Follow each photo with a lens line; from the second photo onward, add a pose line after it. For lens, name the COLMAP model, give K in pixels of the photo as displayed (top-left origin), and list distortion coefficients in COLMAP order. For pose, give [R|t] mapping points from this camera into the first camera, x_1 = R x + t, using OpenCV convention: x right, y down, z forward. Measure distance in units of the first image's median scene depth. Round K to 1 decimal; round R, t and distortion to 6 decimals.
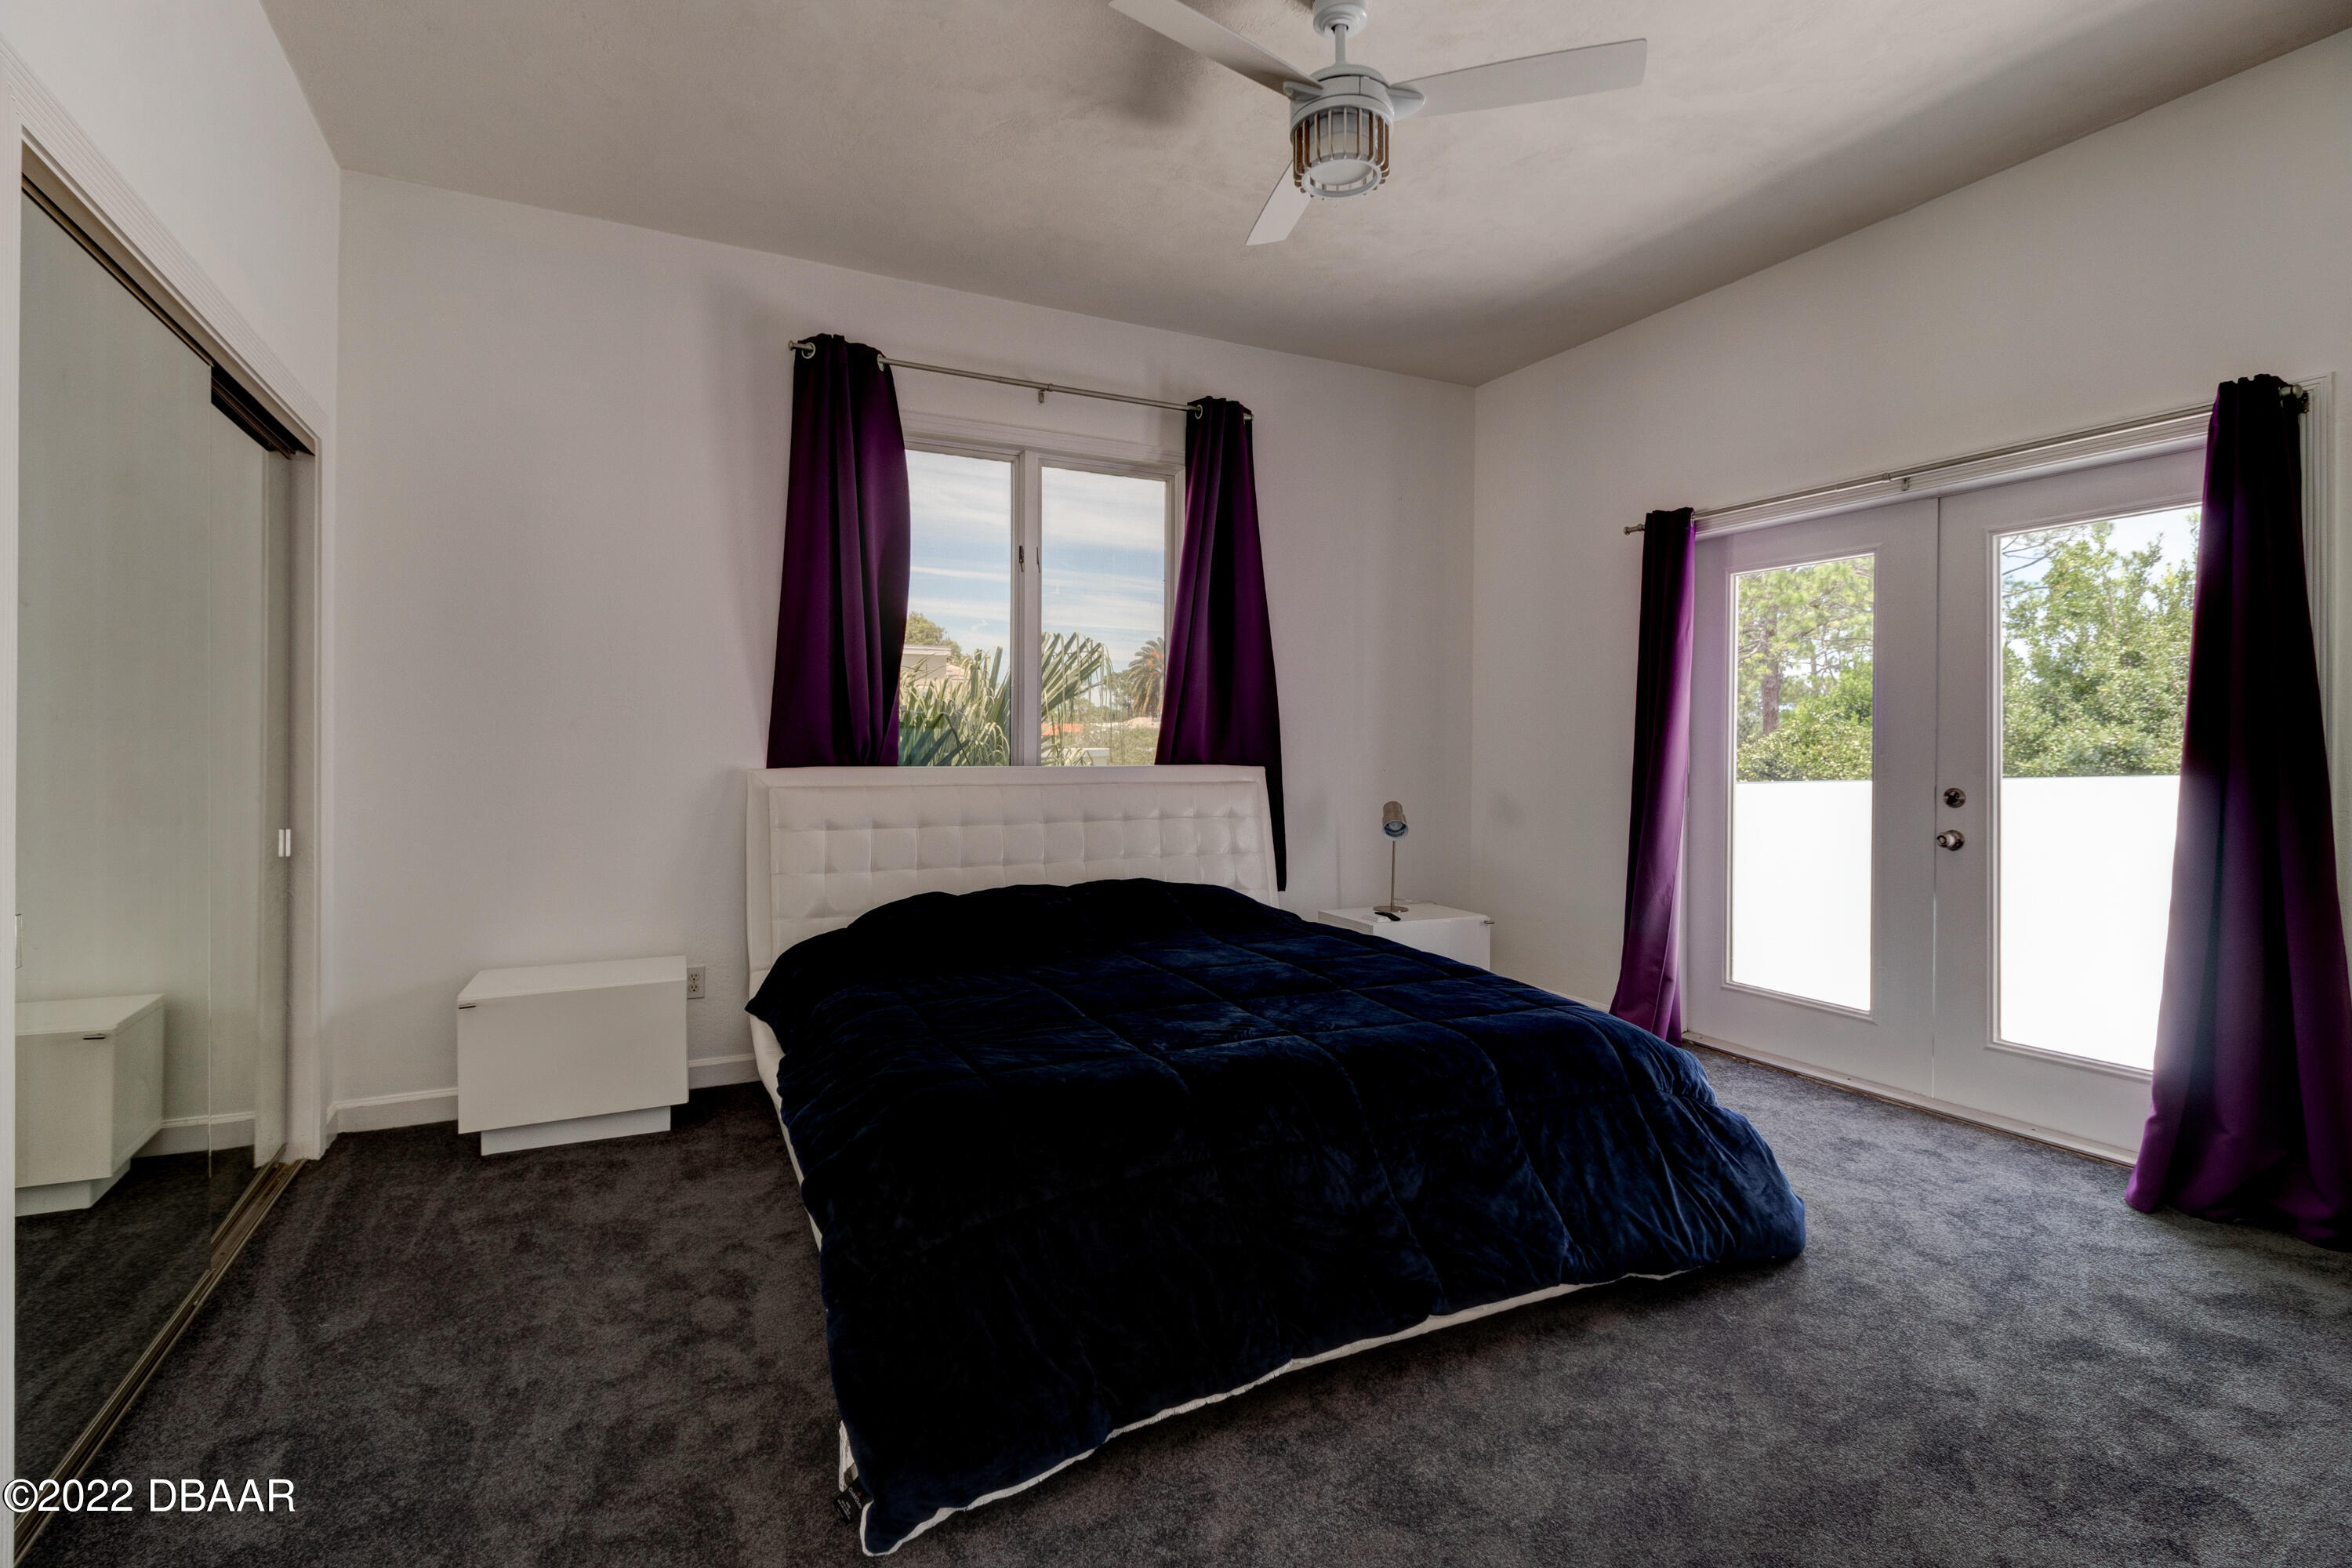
lens RADIAL K [[1096.2, 0, 1174.5], [0, 1096.2, 760.9], [0, 0, 1]] dist [-0.001970, -0.000941]
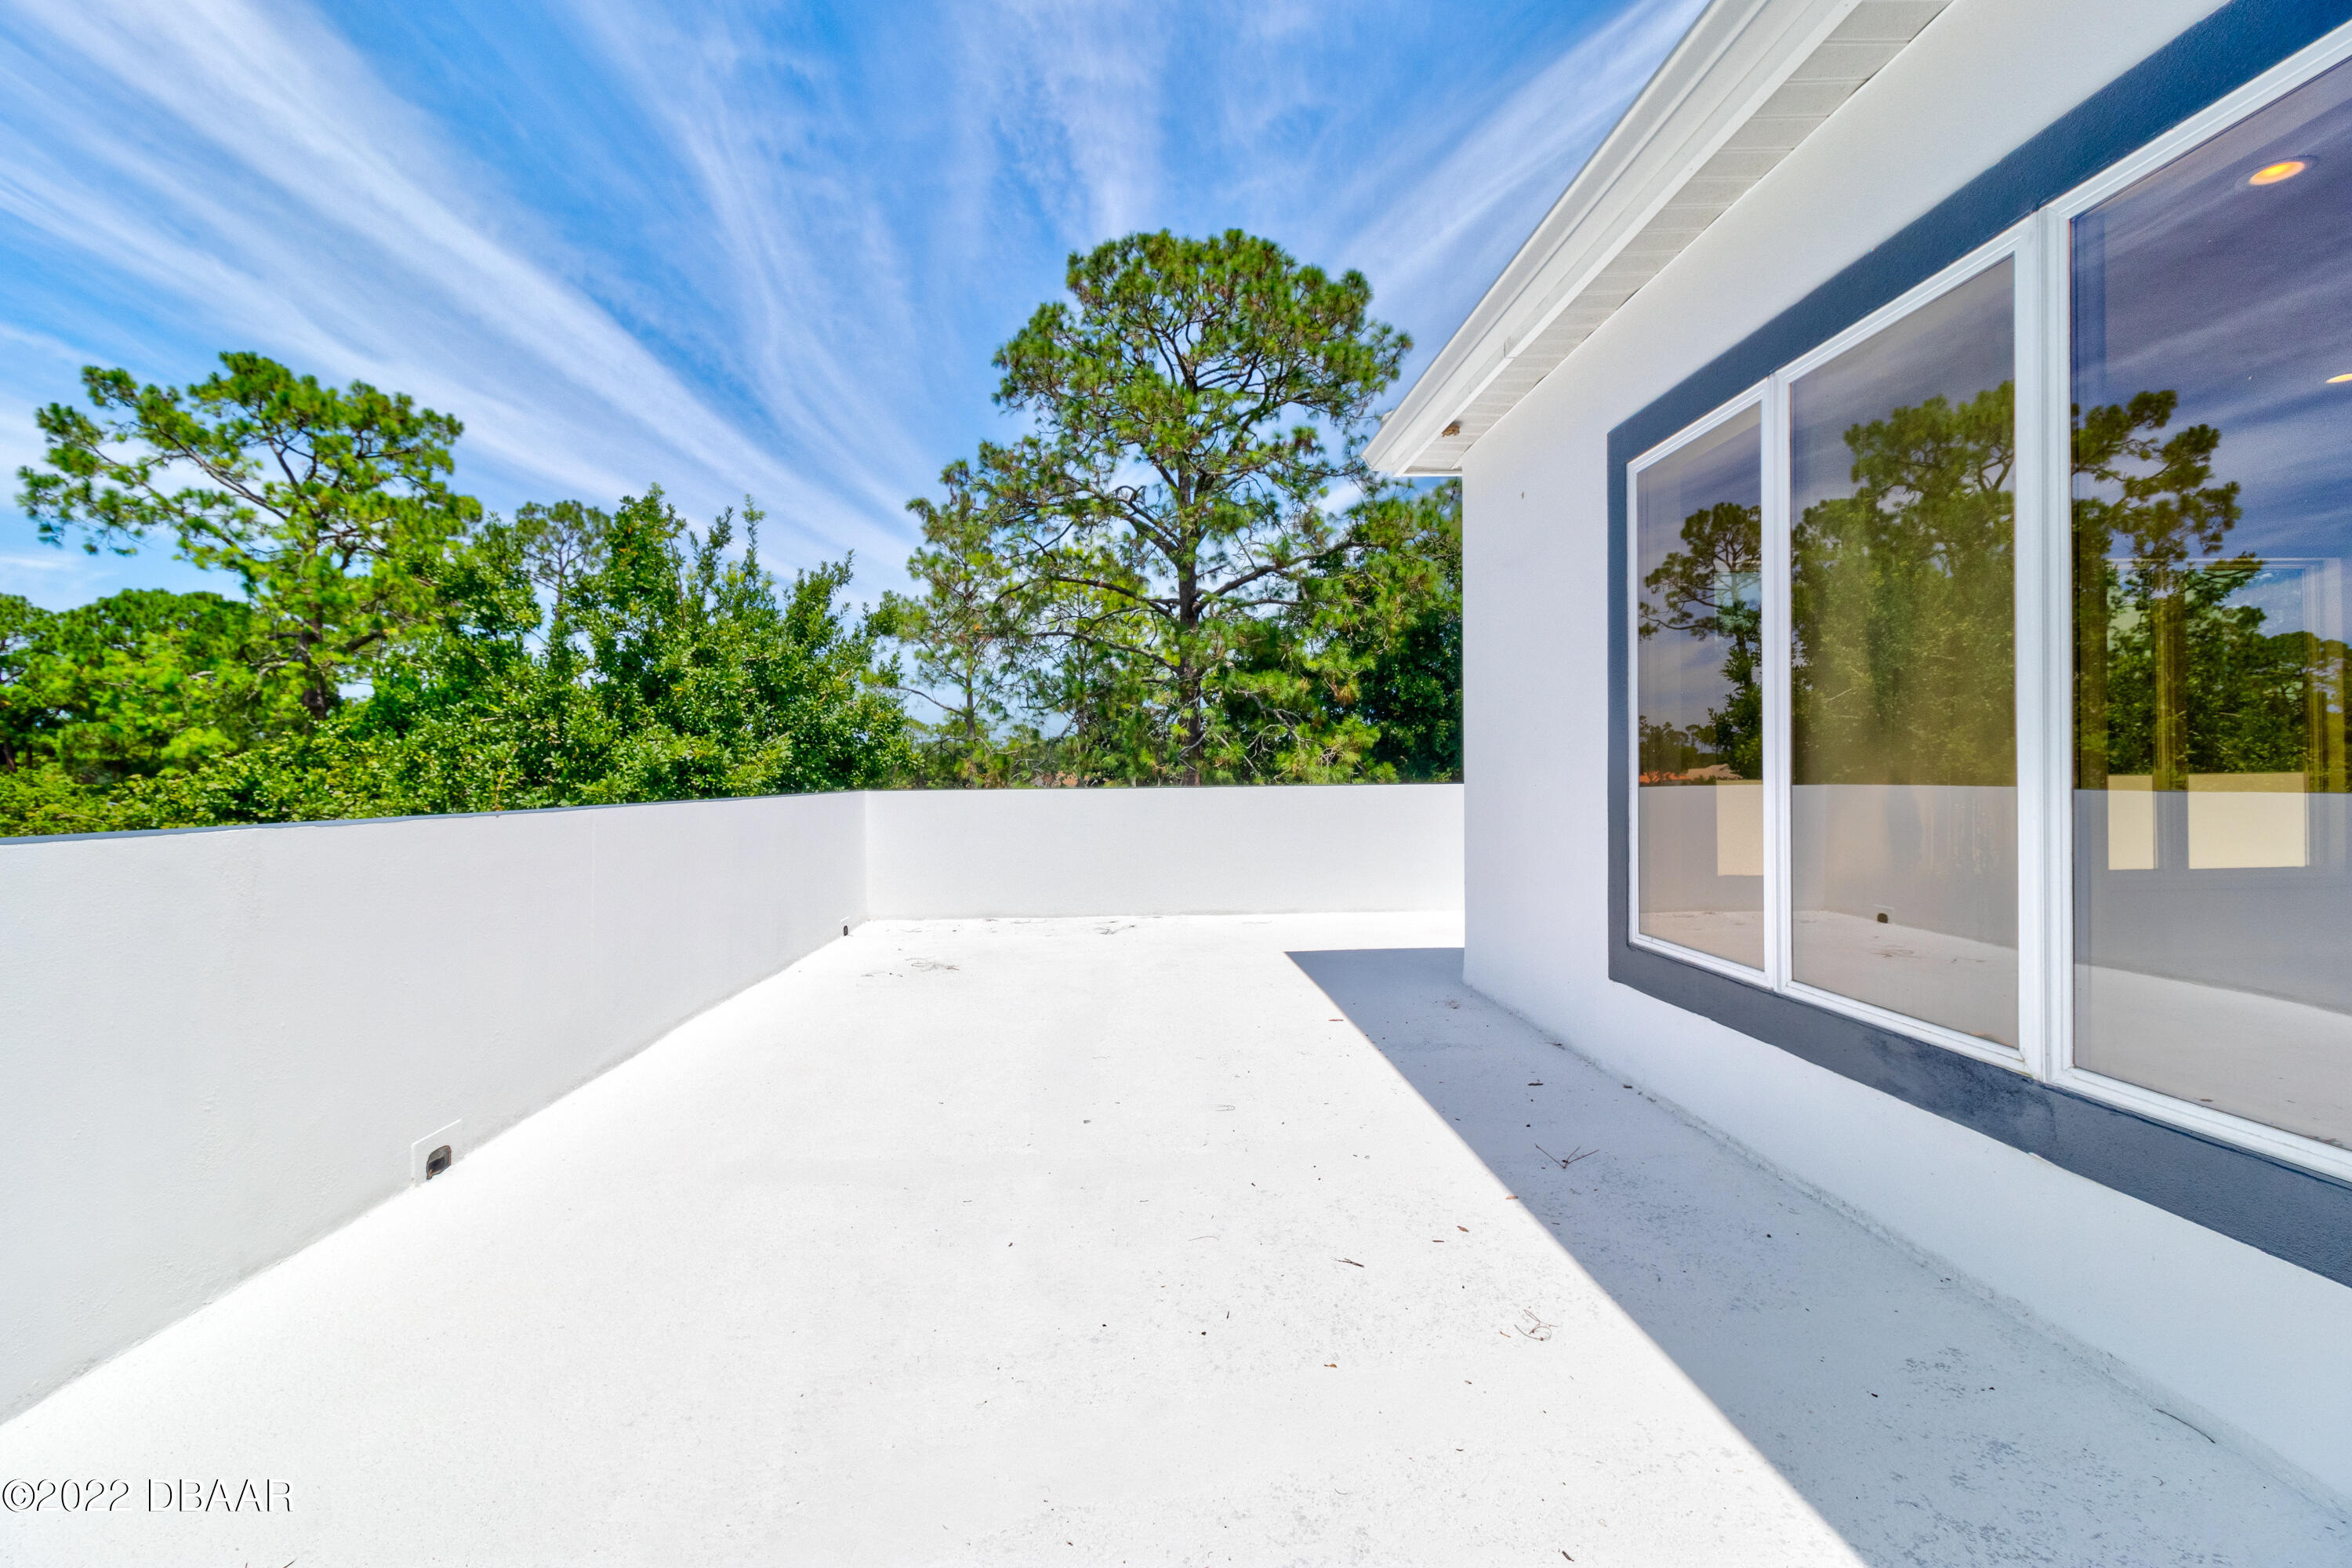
lens RADIAL K [[1096.2, 0, 1158.7], [0, 1096.2, 784.2], [0, 0, 1]] dist [-0.001970, -0.000941]
pose [[0.421987, -0.010711, 0.906539, 0.277808], [0.020444, 0.999788, 0.002296, 0.006904], [-0.906371, 0.017564, 0.422117, 0.350800]]
